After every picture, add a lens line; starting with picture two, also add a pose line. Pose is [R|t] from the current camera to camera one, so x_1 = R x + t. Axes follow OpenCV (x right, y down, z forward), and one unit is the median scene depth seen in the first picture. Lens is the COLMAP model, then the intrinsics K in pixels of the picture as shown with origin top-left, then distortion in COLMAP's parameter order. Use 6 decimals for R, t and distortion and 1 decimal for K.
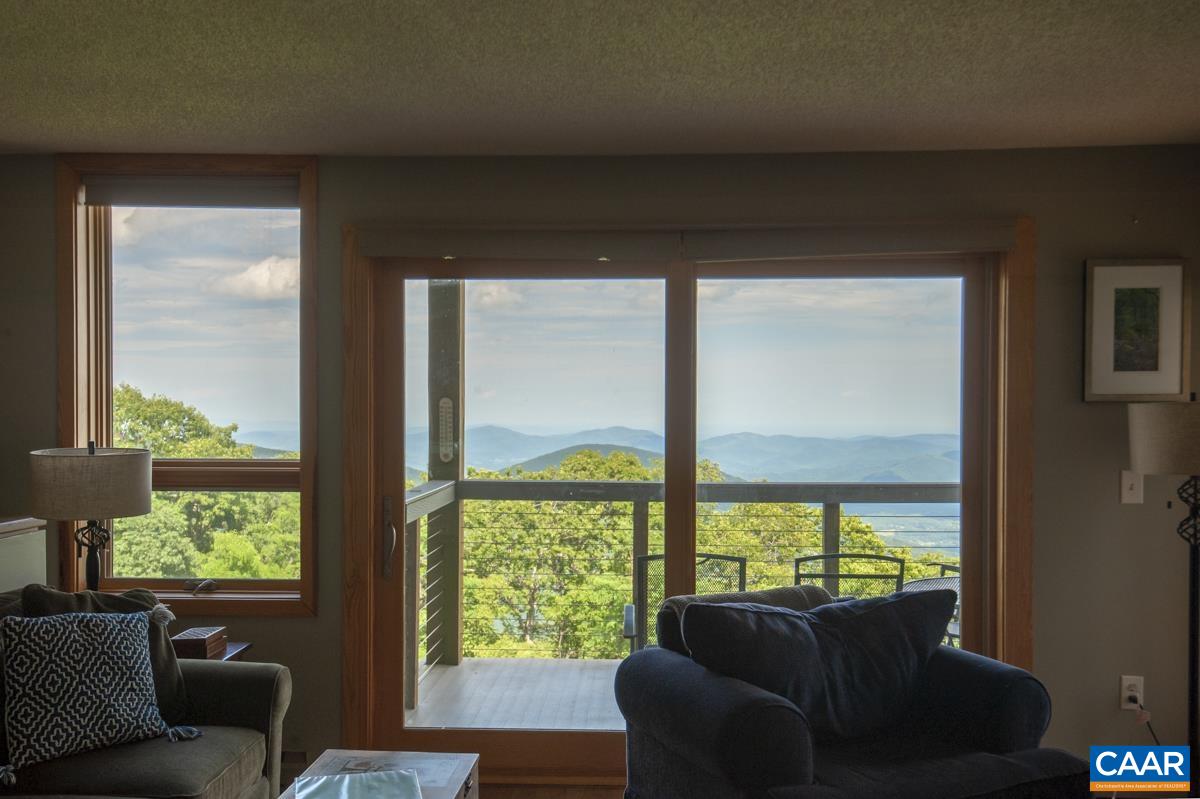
lens RADIAL K [[1172.0, 0, 579.7], [0, 1172.0, 413.1], [0, 0, 1]] dist [0.051010, 0.000000]
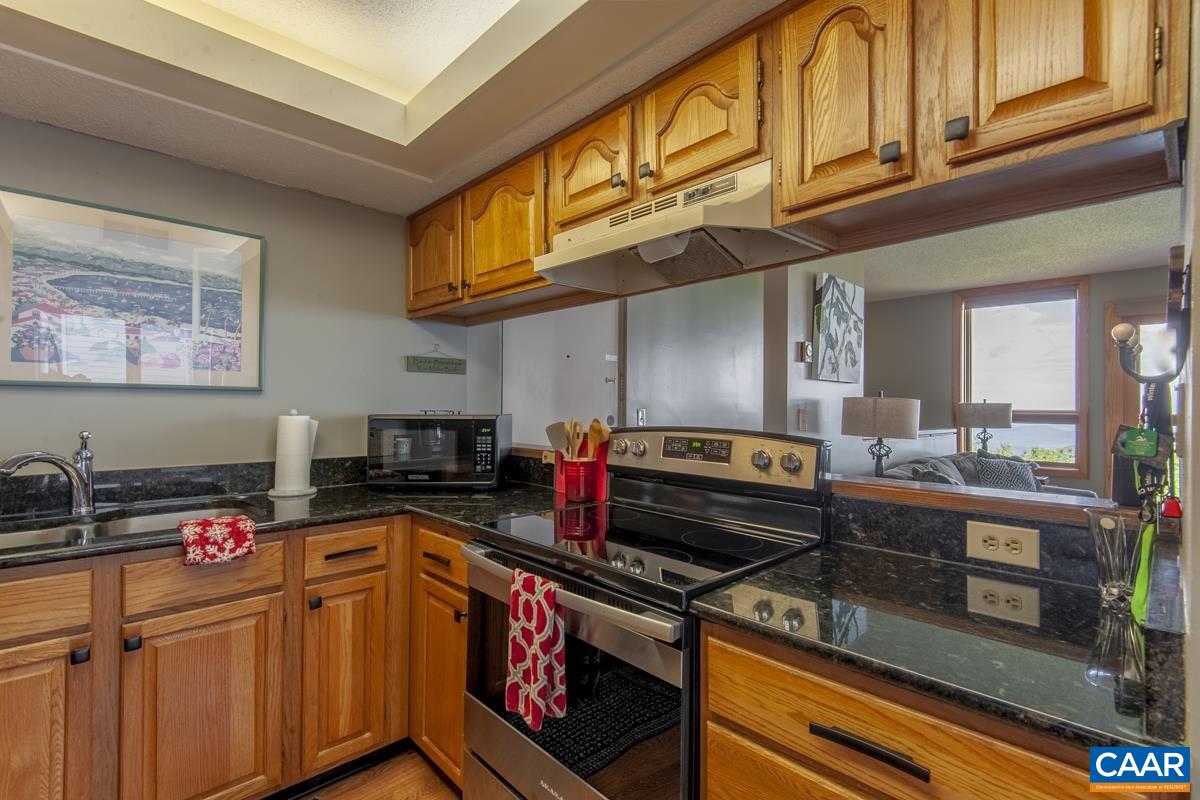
lens RADIAL K [[540.8, 0, 593.4], [0, 540.8, 404.2], [0, 0, 1]] dist [0.024521, -0.012499]
pose [[0.722688, -0.003141, -0.691167, -0.195783], [-0.009674, 0.999846, -0.014659, 0.057776], [0.691106, 0.017280, 0.722547, -0.429305]]
